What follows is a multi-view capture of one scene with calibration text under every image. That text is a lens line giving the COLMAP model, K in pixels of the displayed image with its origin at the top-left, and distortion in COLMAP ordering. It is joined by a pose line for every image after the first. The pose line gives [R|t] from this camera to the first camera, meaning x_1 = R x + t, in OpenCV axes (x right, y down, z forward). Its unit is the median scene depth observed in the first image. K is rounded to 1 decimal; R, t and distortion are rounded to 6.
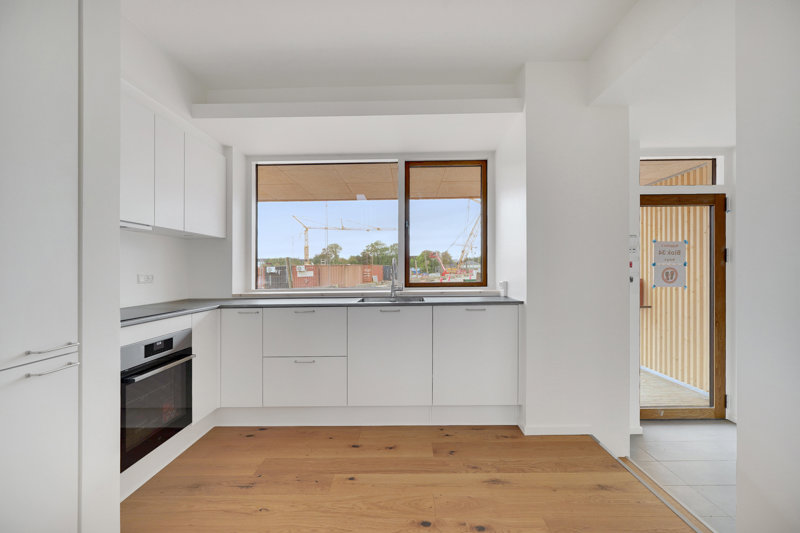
lens RADIAL K [[366.9, 0, 404.0], [0, 366.9, 271.6], [0, 0, 1]] dist [-0.005769, 0.002120]
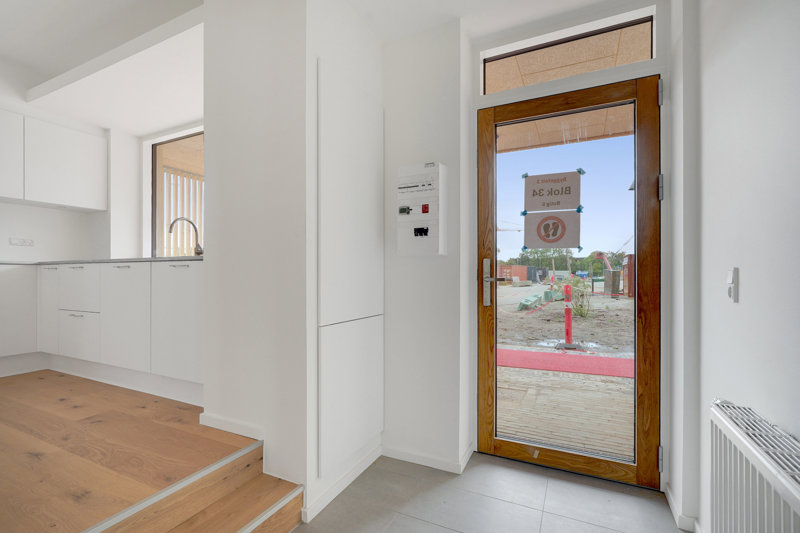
lens RADIAL K [[366.9, 0, 403.5], [0, 366.9, 273.2], [0, 0, 1]] dist [-0.005769, 0.002120]
pose [[0.902230, 0.009884, -0.431141, 0.866215], [-0.012005, 0.999926, -0.002199, 0.098221], [0.431087, 0.007160, 0.902282, 0.390751]]
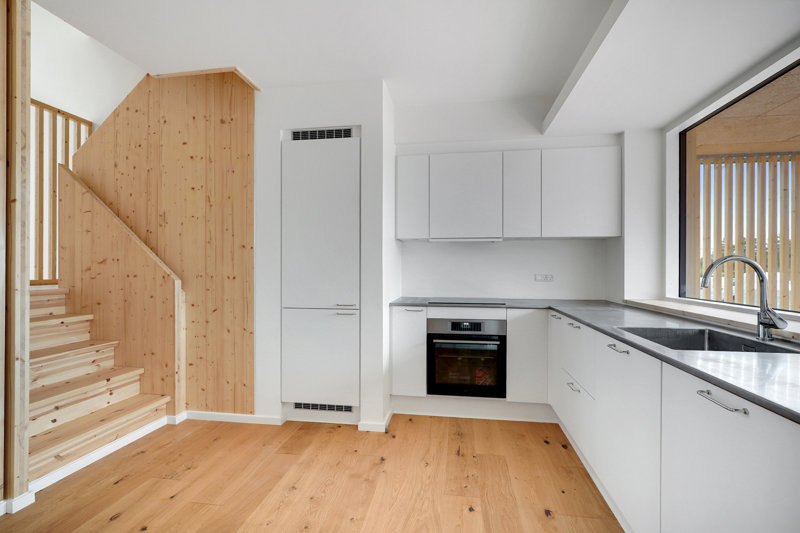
lens RADIAL K [[366.9, 0, 404.7], [0, 366.9, 266.0], [0, 0, 1]] dist [-0.005769, 0.002120]
pose [[-0.143624, 0.010002, -0.989582, 0.498666], [-0.001642, 0.999945, 0.010345, -0.027276], [0.989631, 0.003111, -0.143600, 0.629945]]
